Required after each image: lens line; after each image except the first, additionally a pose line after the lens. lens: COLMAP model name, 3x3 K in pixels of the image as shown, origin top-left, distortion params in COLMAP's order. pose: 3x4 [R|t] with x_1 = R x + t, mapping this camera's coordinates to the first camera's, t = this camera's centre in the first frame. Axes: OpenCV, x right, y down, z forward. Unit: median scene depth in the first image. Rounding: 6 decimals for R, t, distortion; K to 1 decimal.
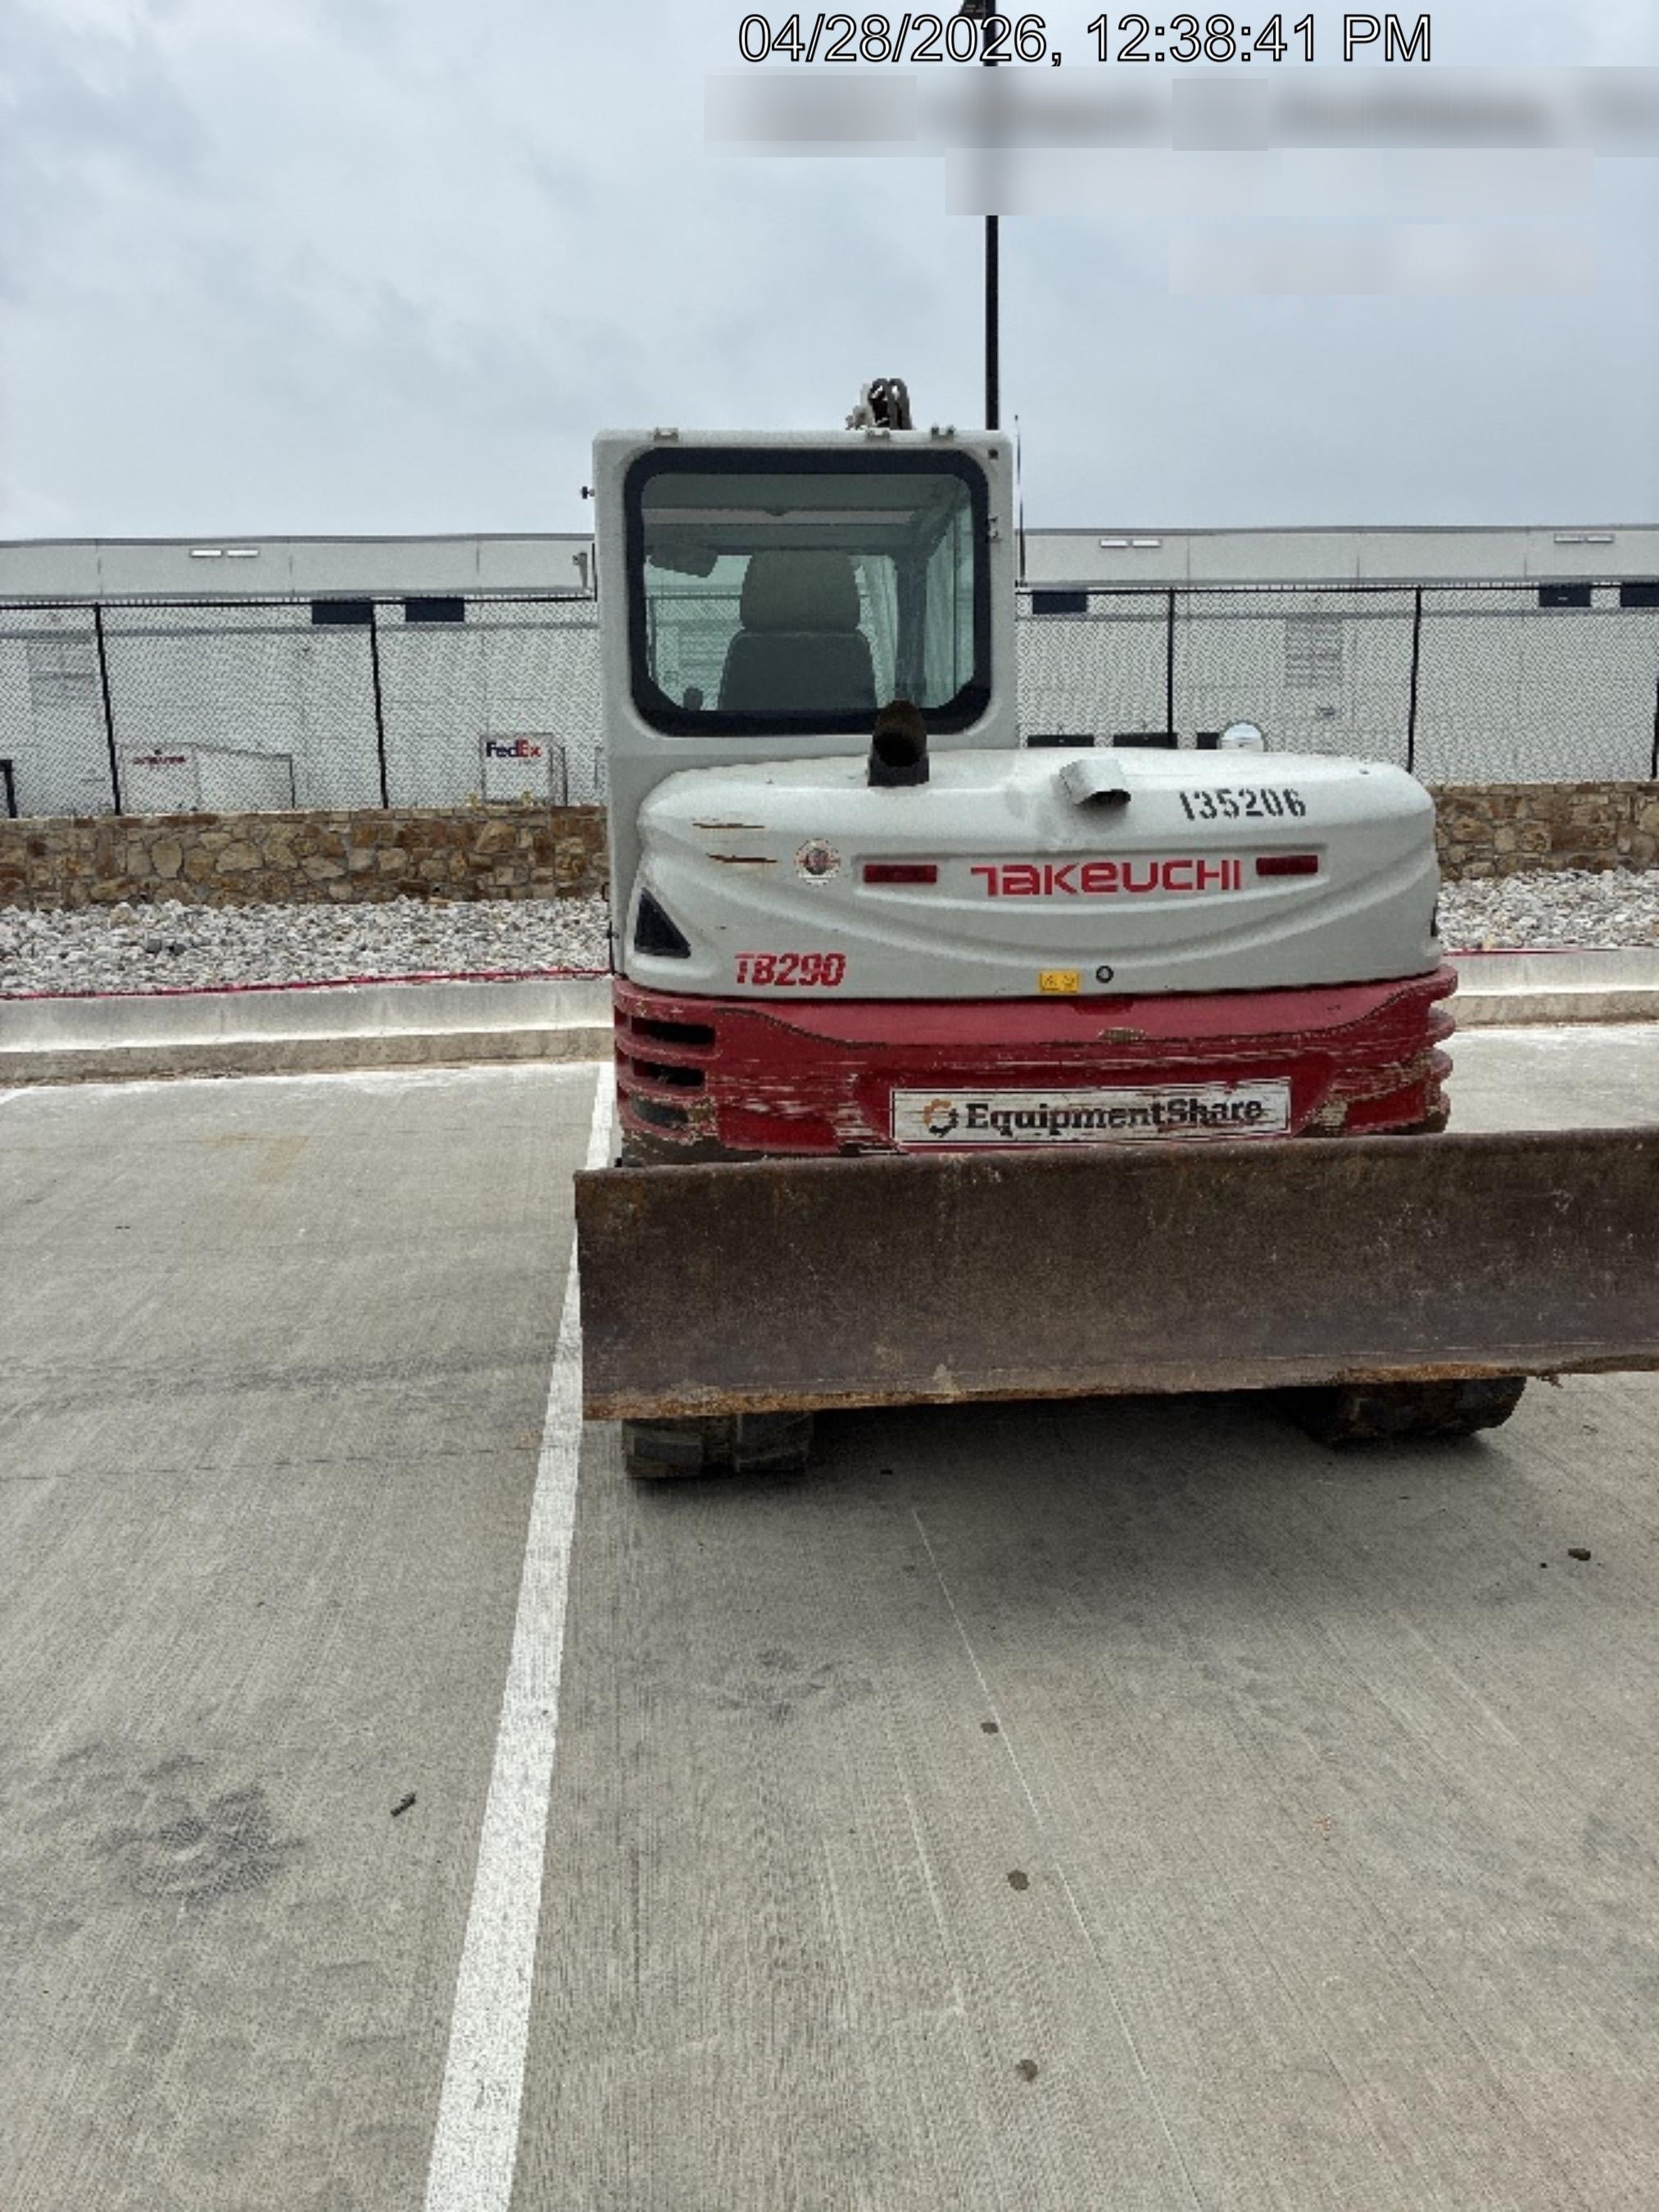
lens RADIAL K [[1687.7, 0, 782.0], [0, 1687.7, 1137.6], [0, 0, 1]] dist [0.041330, -0.048511]
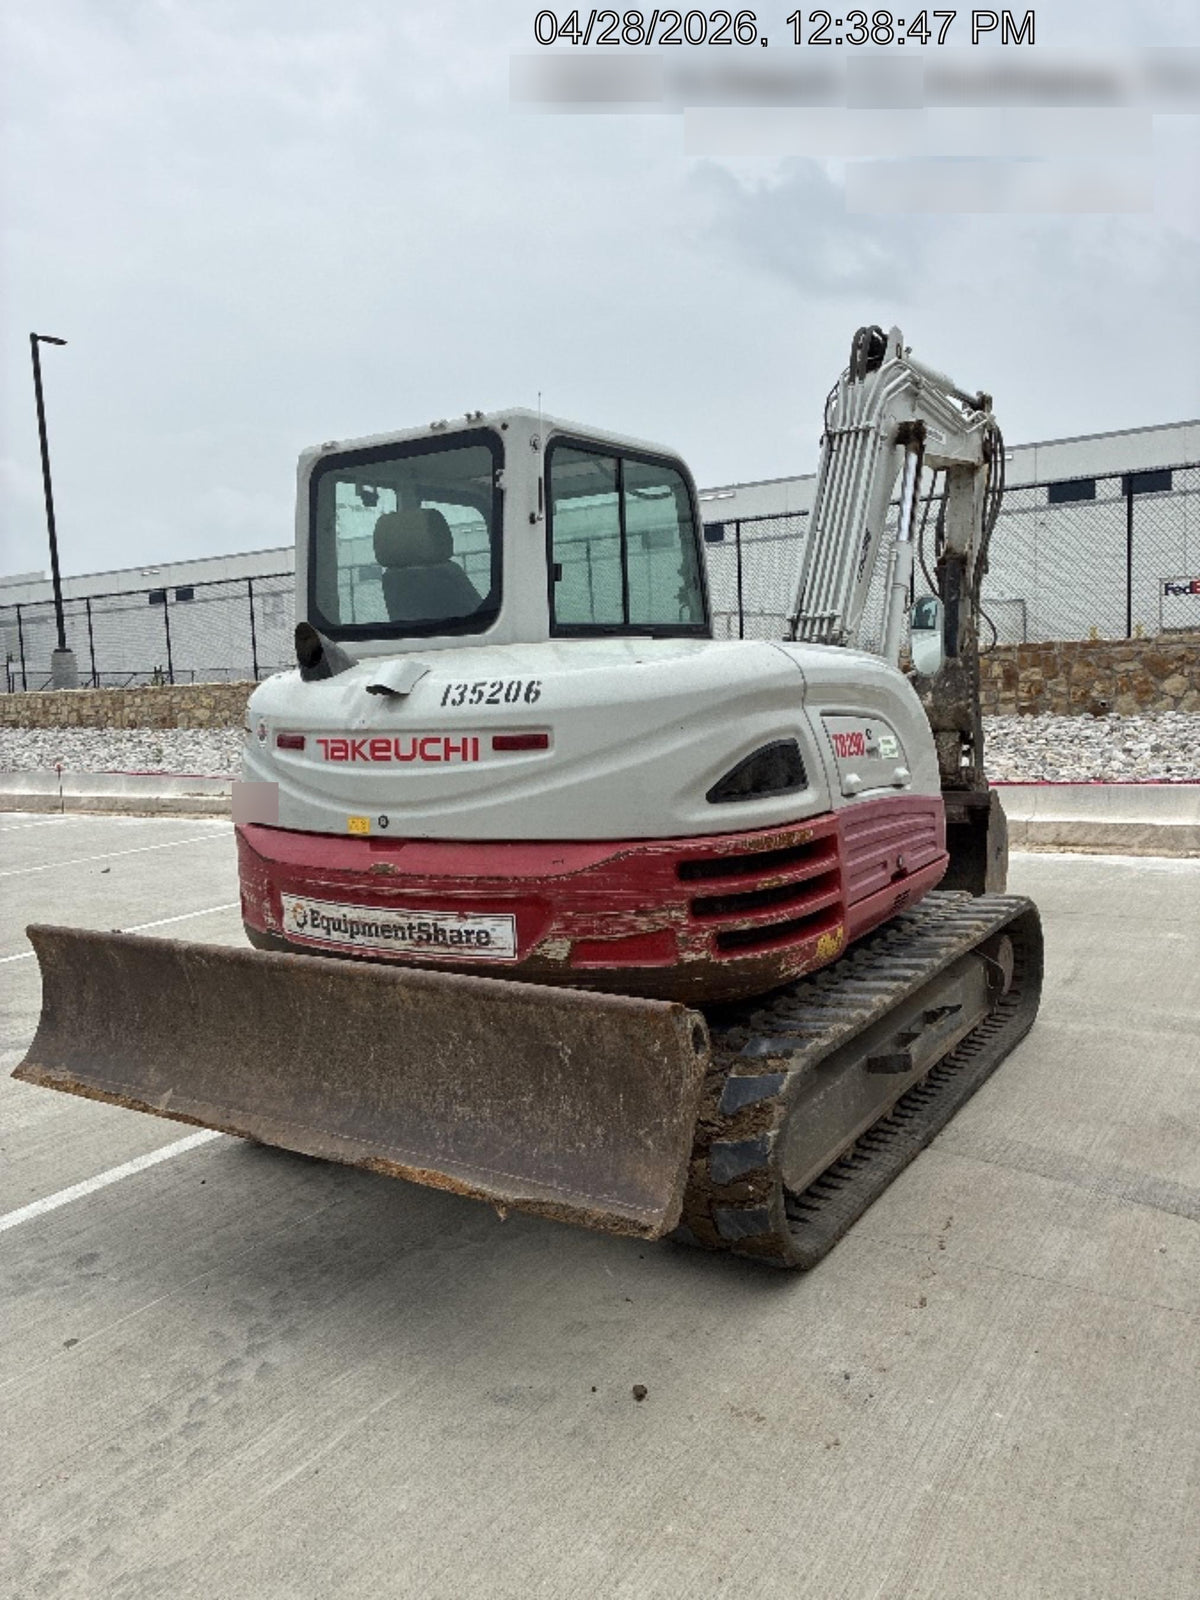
lens RADIAL K [[1220.8, 0, 596.1], [0, 1220.8, 808.6], [0, 0, 1]] dist [0.041330, -0.048511]
pose [[0.787154, 0.056846, -0.614131, 0.899085], [-0.089274, 0.995758, -0.022255, -0.099449], [0.610261, 0.072344, 0.788890, 0.343959]]
